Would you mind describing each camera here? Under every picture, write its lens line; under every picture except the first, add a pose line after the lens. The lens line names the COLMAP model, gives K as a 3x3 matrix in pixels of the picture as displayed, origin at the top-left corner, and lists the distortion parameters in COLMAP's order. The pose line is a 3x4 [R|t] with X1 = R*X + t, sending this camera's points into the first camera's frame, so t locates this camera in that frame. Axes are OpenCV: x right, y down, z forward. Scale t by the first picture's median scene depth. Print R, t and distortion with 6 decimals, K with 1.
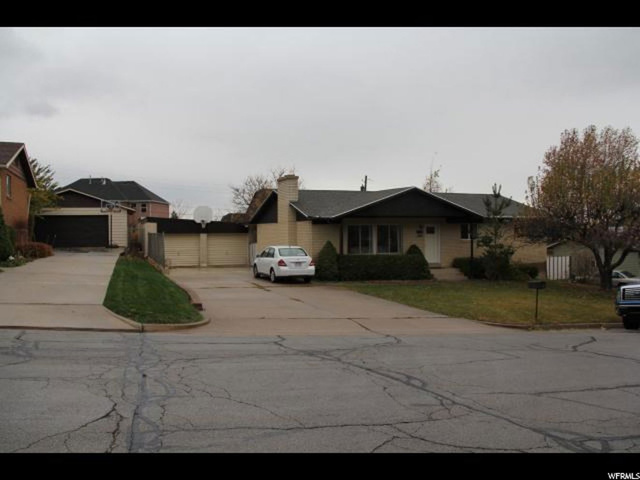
lens RADIAL K [[522.9, 0, 320.0], [0, 522.9, 240.0], [0, 0, 1]] dist [-0.181039, 0.112612]
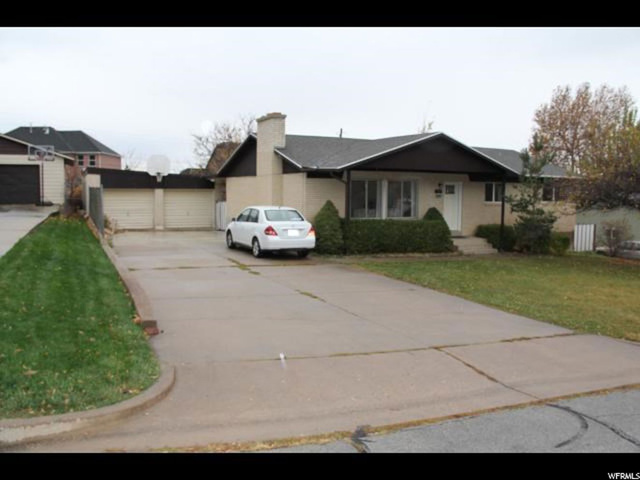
lens RADIAL K [[522.9, 0, 320.0], [0, 522.9, 240.0], [0, 0, 1]] dist [-0.181039, 0.112612]
pose [[0.996578, 0.011363, 0.081868, -0.050698], [-0.017767, 0.996801, 0.077925, 0.000120], [-0.080720, -0.079113, 0.993592, 0.228341]]
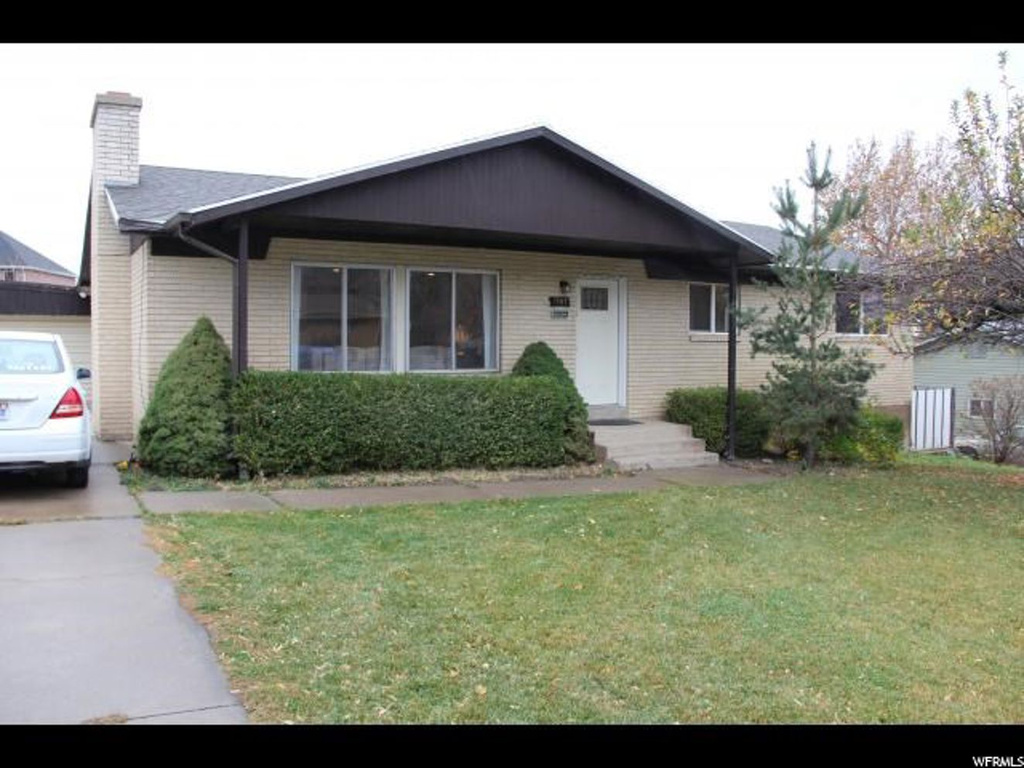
lens RADIAL K [[853.9, 0, 513.0], [0, 853.9, 366.5], [0, 0, 1]] dist [-0.137745, 0.001558]
pose [[0.991920, 0.013695, 0.126120, 0.103761], [-0.015003, 0.999843, 0.009422, 0.017579], [-0.125971, -0.011238, 0.991970, 0.515675]]
